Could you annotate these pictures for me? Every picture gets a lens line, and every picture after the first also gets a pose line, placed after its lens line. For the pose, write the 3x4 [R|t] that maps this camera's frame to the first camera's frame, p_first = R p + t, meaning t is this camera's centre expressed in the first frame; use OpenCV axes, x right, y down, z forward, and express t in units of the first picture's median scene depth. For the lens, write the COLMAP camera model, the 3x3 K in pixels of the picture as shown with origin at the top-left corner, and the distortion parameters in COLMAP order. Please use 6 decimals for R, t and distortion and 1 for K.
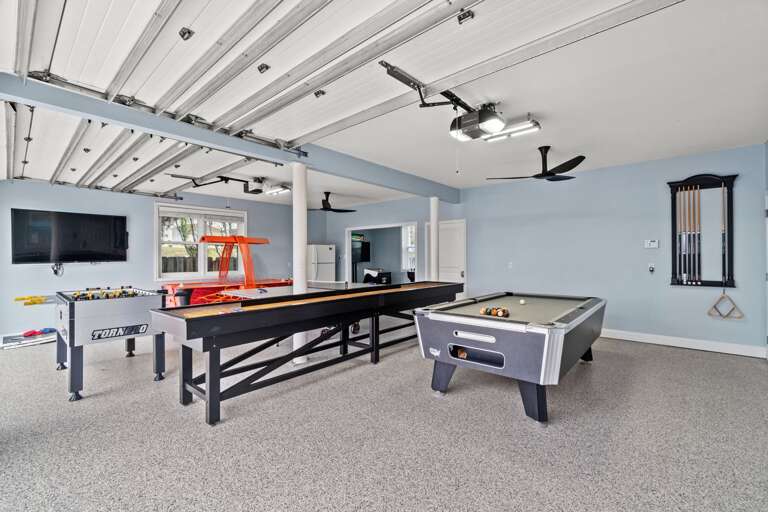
lens RADIAL K [[332.5, 0, 384.0], [0, 332.5, 256.0], [0, 0, 1]] dist [-0.000261, -0.000017]
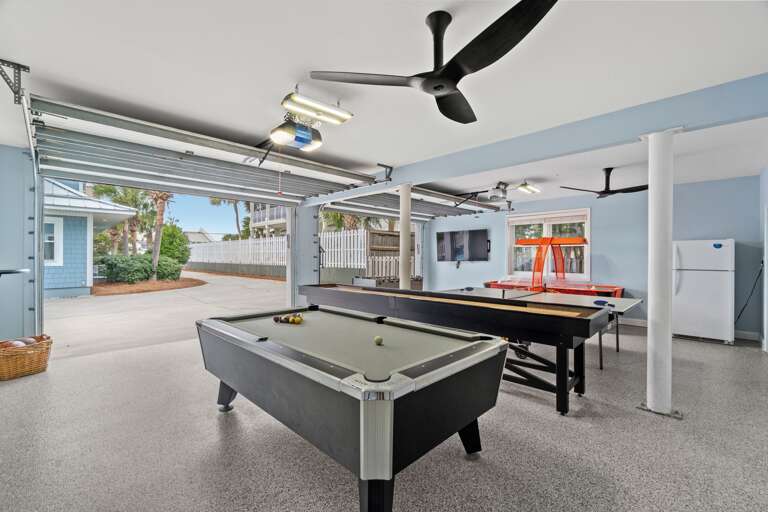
lens RADIAL K [[332.5, 0, 384.0], [0, 332.5, 256.0], [0, 0, 1]] dist [-0.000261, -0.000017]
pose [[-0.055869, 0.005520, -0.998423, 0.689140], [0.006941, 0.999963, 0.005140, -0.016443], [0.998414, -0.006643, -0.055905, 0.657652]]
